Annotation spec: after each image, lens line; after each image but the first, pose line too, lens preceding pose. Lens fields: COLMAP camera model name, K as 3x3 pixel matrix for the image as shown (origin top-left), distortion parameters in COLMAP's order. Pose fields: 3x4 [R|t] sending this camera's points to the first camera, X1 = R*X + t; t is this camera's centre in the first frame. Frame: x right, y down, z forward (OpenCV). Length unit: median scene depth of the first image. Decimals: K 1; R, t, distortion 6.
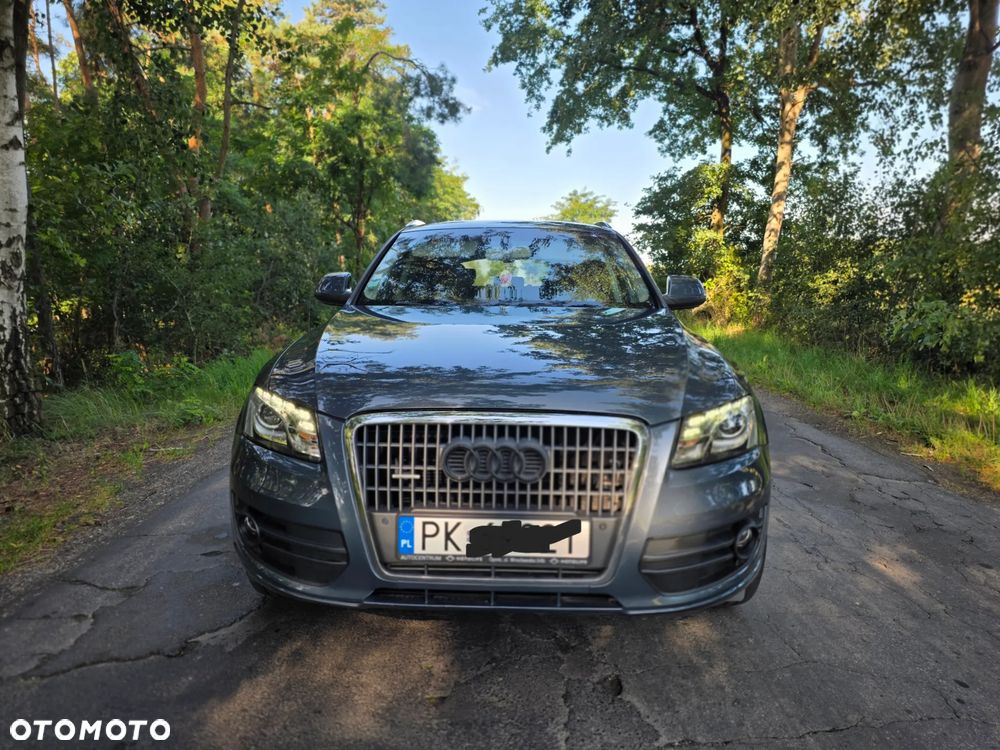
lens RADIAL K [[666.5, 0, 495.0], [0, 666.5, 373.3], [0, 0, 1]] dist [0.061784, -0.058293]
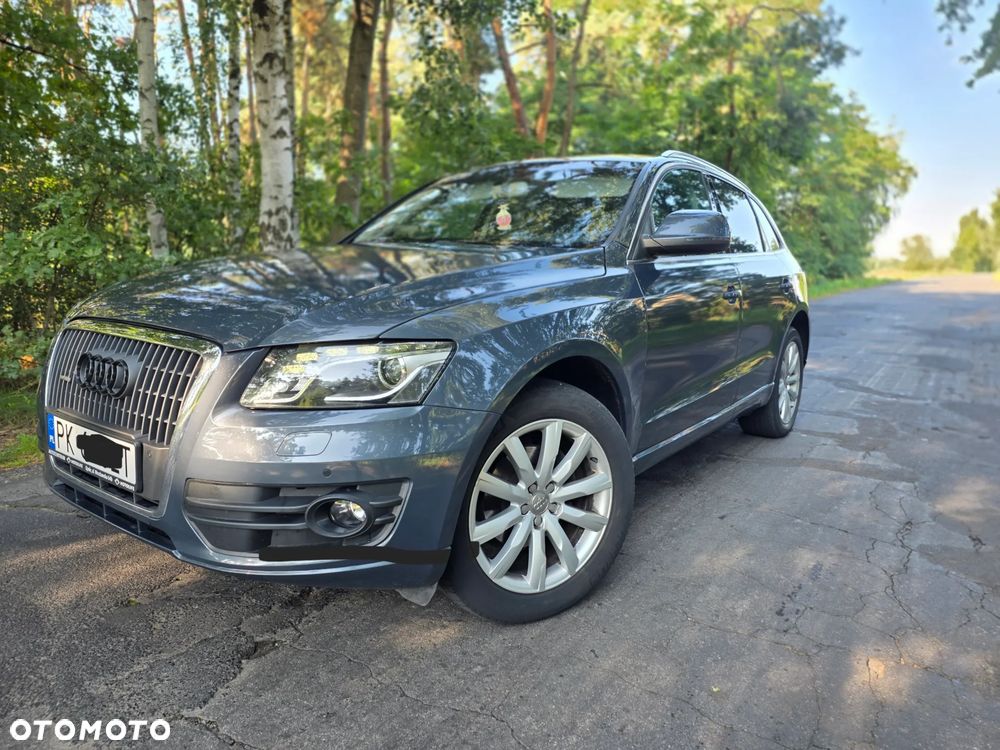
lens RADIAL K [[655.3, 0, 504.2], [0, 655.3, 371.9], [0, 0, 1]] dist [0.044680, -0.017540]
pose [[0.819070, 0.097594, -0.565332, 0.166034], [-0.083496, 0.995211, 0.050833, 0.005656], [0.567585, 0.005567, 0.823296, 0.086379]]
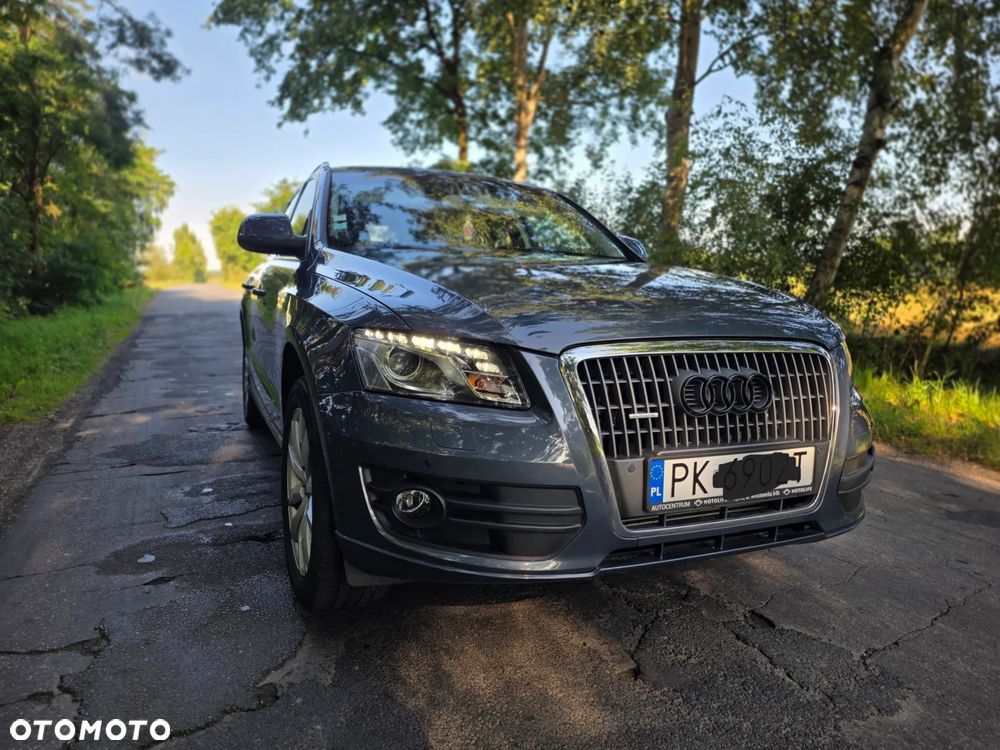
lens RADIAL K [[666.5, 0, 495.0], [0, 666.5, 373.3], [0, 0, 1]] dist [0.061784, -0.058293]
pose [[0.901033, -0.041069, 0.431801, -0.110629], [0.040148, 0.999130, 0.011251, 0.013528], [-0.431888, 0.007199, 0.901899, 0.050193]]
